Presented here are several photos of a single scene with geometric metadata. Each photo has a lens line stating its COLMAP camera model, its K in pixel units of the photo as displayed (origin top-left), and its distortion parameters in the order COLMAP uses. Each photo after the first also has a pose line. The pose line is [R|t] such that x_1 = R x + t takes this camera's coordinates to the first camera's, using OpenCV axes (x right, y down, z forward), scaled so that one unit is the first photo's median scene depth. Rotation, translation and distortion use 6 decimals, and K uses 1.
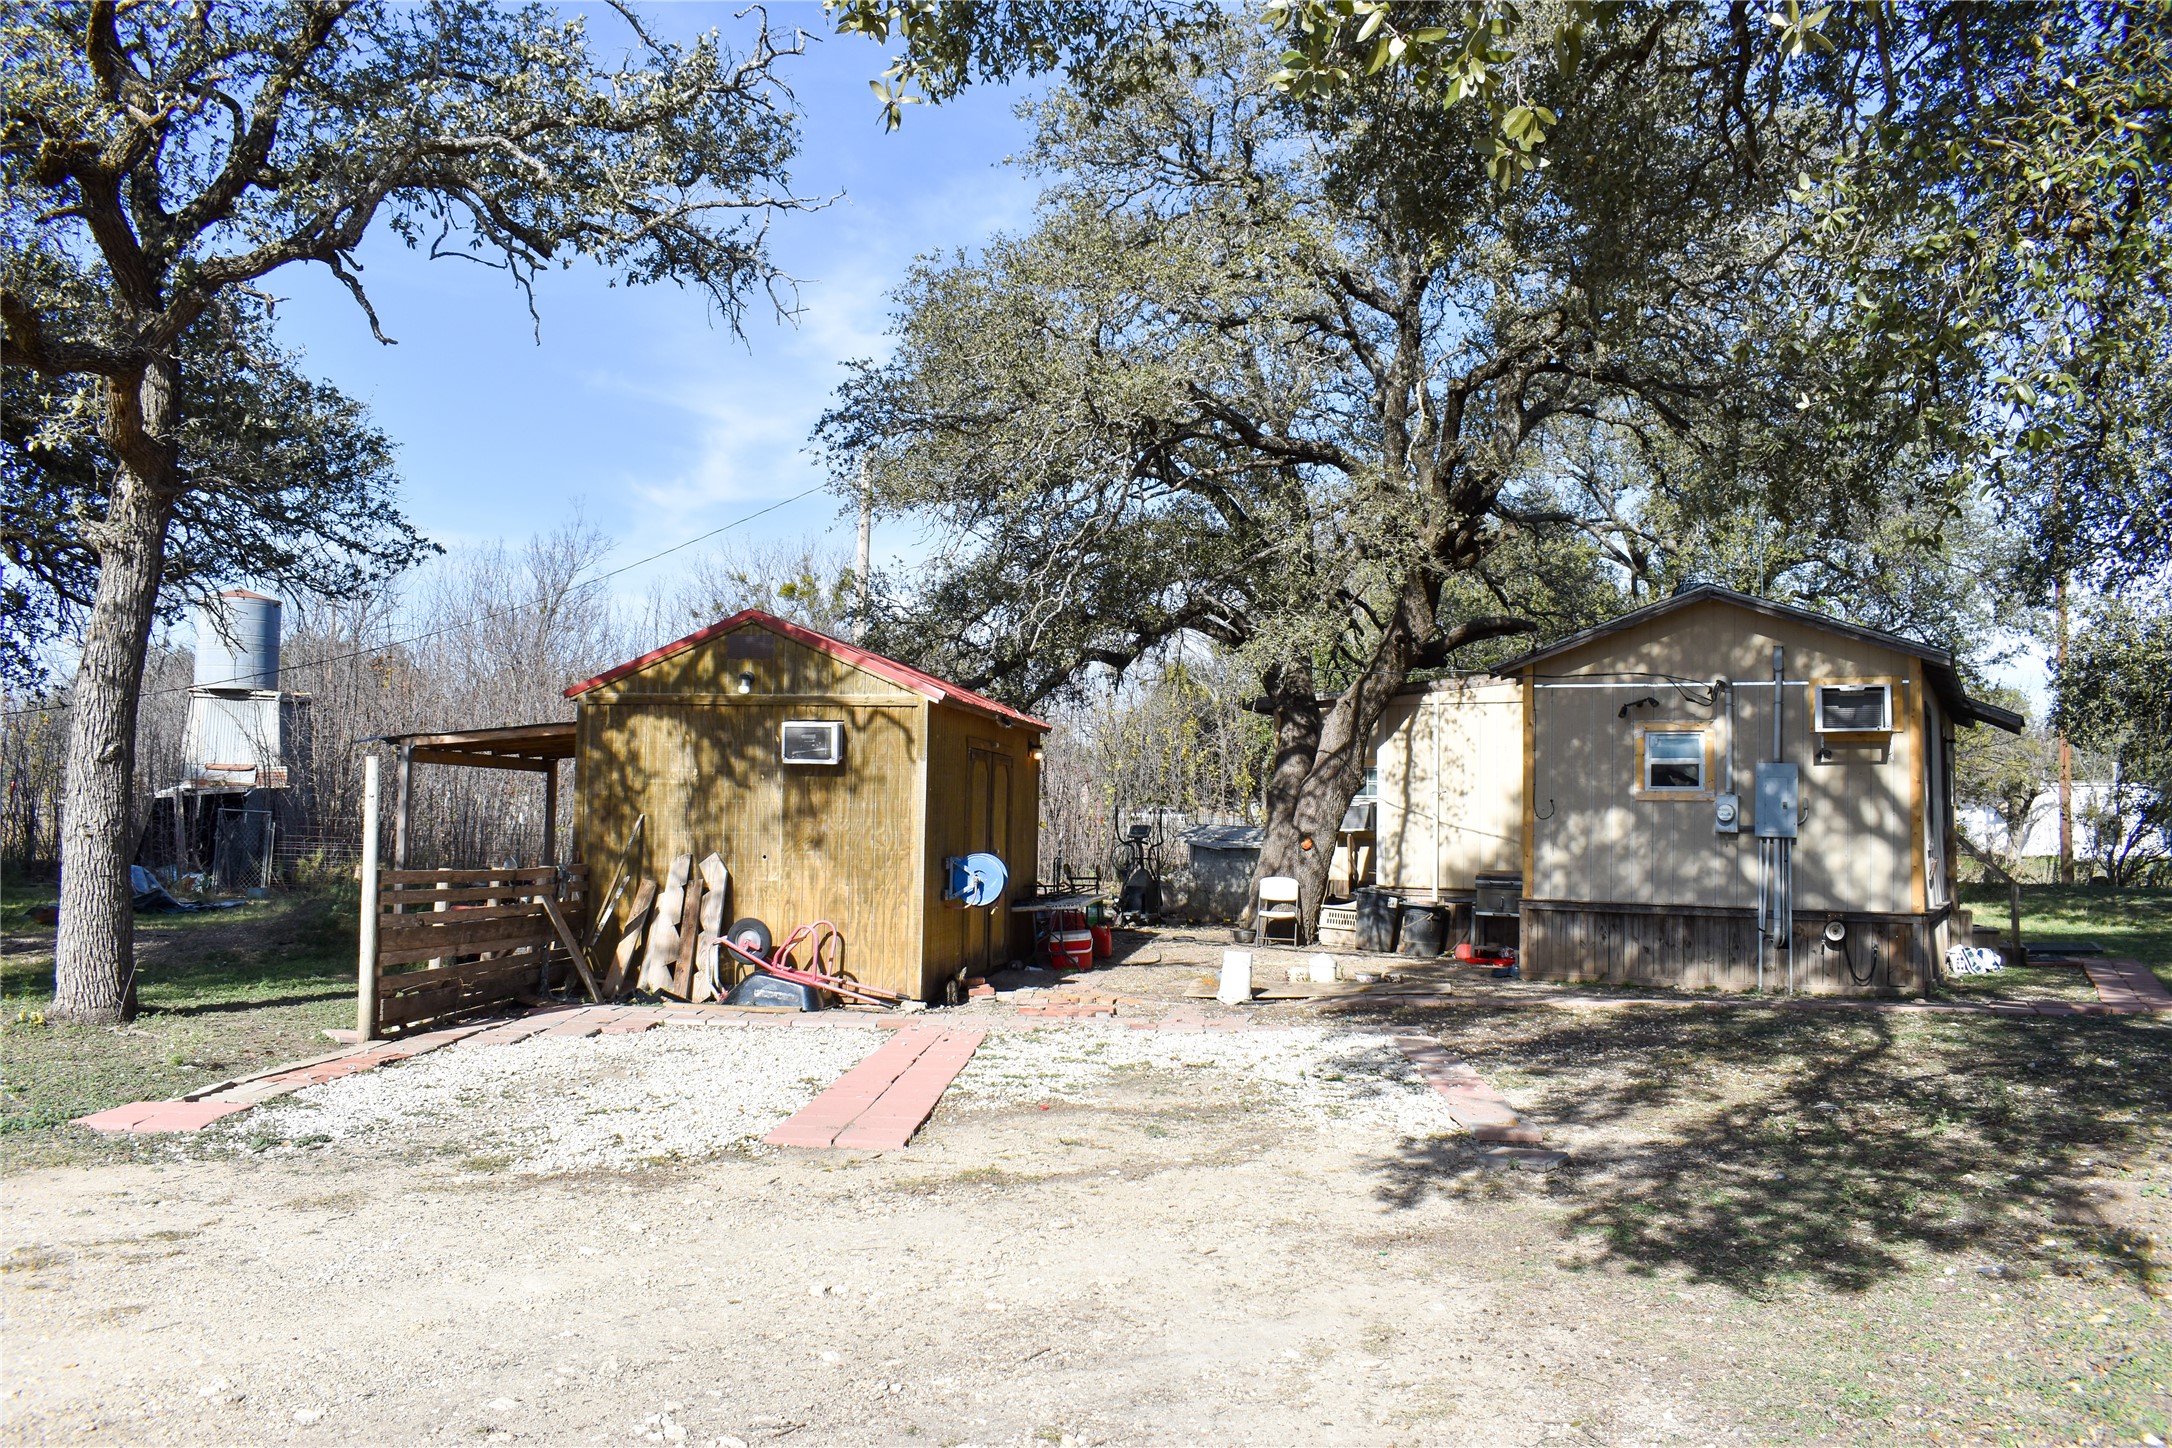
lens RADIAL K [[1683.7, 0, 1099.0], [0, 1683.7, 725.7], [0, 0, 1]] dist [-0.101799, 0.025665]
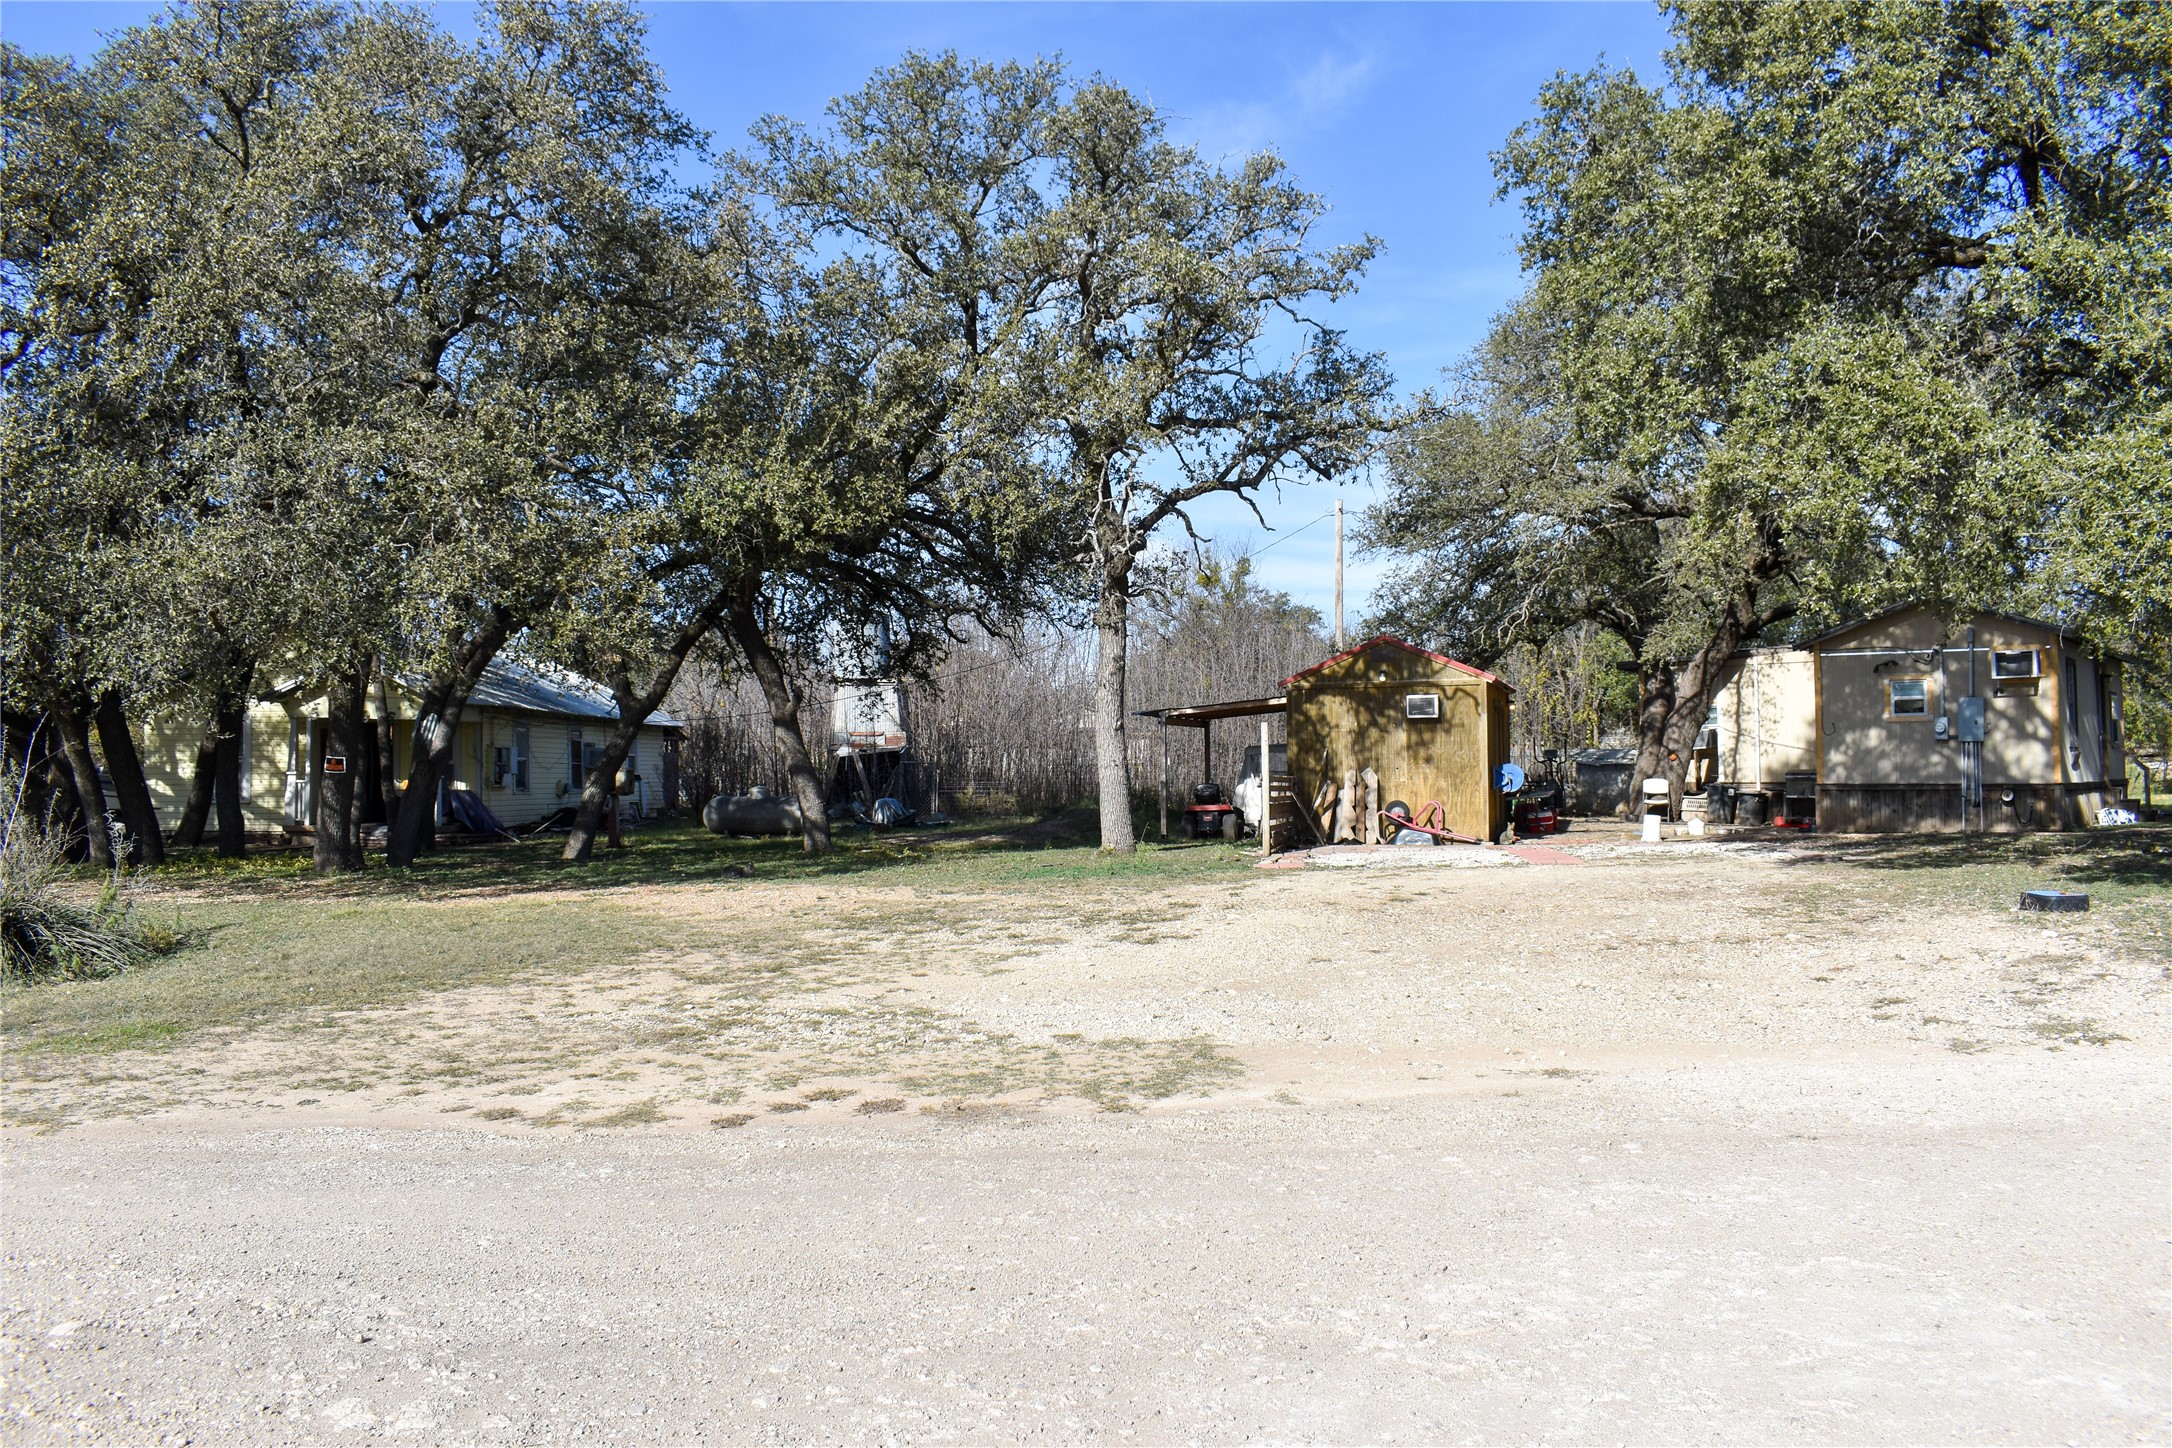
lens RADIAL K [[1683.7, 0, 1072.9], [0, 1683.7, 720.4], [0, 0, 1]] dist [-0.101799, 0.025665]
pose [[0.985030, -0.034551, -0.168887, -0.212107], [0.039570, 0.998867, 0.026442, -0.034685], [0.167782, -0.032729, 0.985281, -0.797068]]
